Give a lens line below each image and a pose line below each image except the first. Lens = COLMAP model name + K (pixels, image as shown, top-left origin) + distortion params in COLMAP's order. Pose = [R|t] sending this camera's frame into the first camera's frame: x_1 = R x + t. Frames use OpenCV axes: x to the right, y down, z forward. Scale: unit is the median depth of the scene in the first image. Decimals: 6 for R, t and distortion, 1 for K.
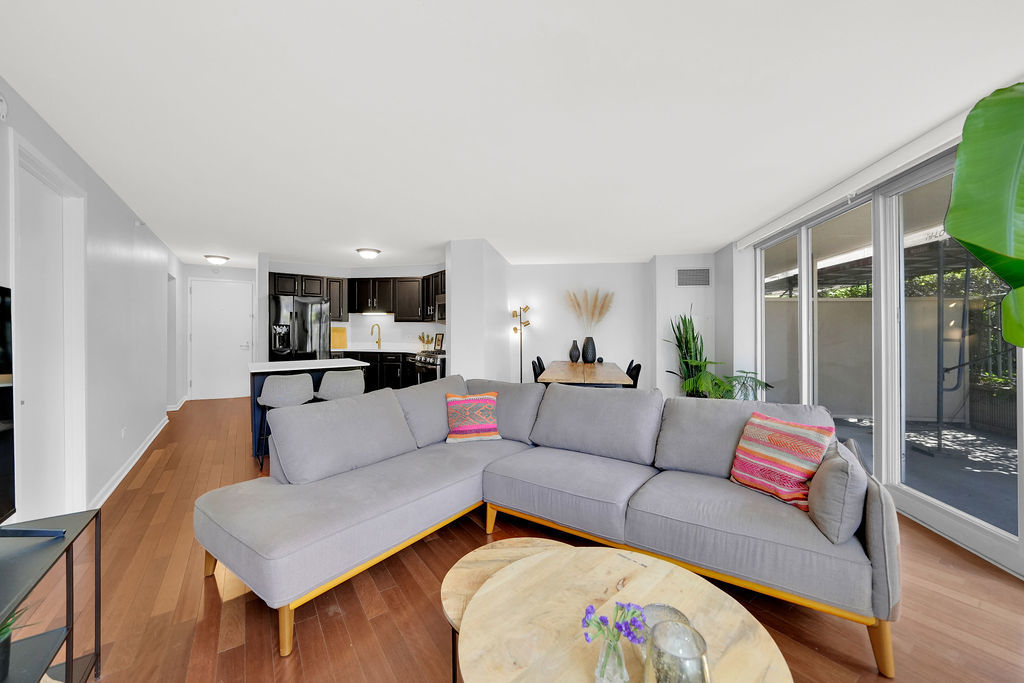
lens RADIAL K [[379.5, 0, 511.3], [0, 379.5, 326.7], [0, 0, 1]] dist [-0.012127, 0.000131]
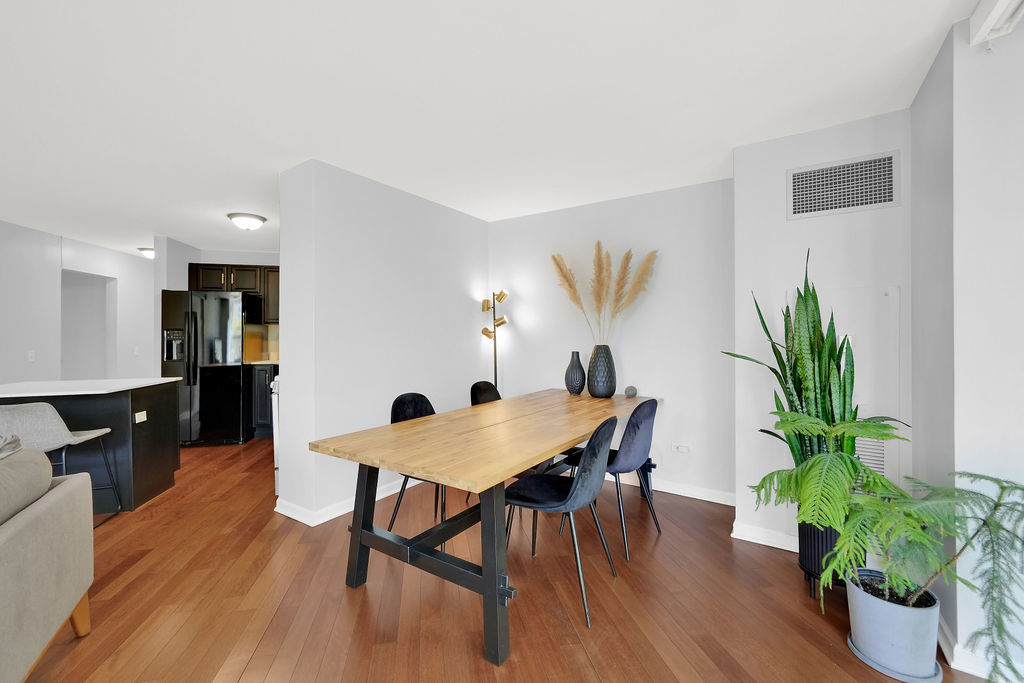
lens RADIAL K [[439.1, 0, 503.0], [0, 439.1, 333.5], [0, 0, 1]] dist [0.020313, -0.000155]
pose [[0.910250, -0.010911, -0.413916, 0.323207], [0.011501, 0.999933, -0.001068, 0.010654], [0.413900, -0.003788, 0.910314, 0.412767]]
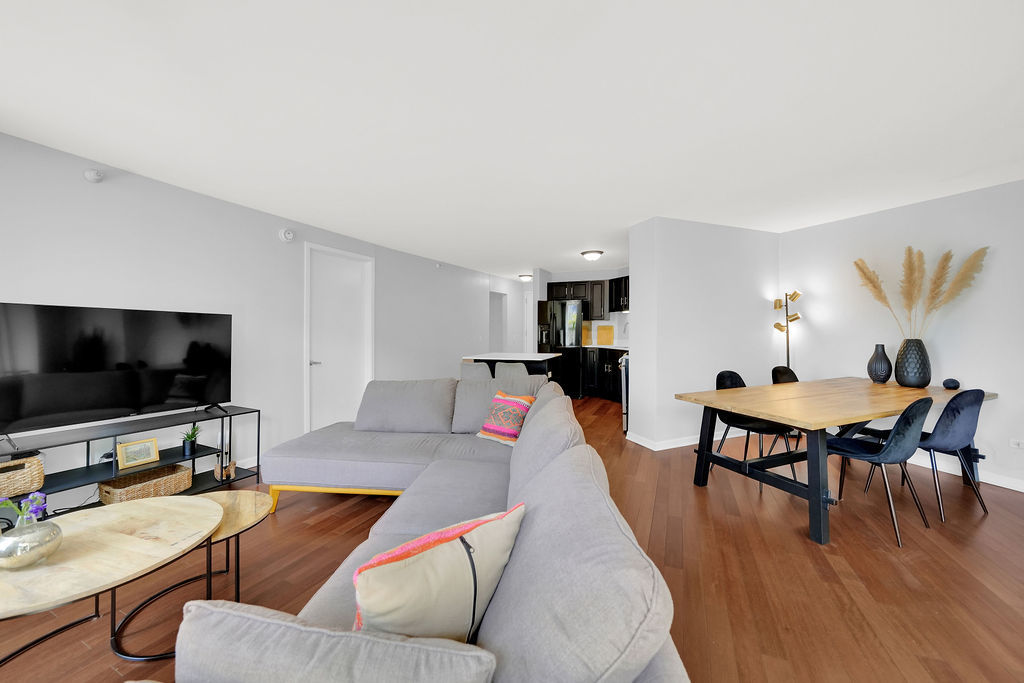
lens RADIAL K [[379.5, 0, 511.3], [0, 379.5, 326.7], [0, 0, 1]] dist [-0.012127, 0.000131]
pose [[0.525307, -0.007851, -0.850877, 0.356065], [0.014153, 0.999900, -0.000489, 0.001438], [0.850795, -0.011785, 0.525365, 0.222213]]
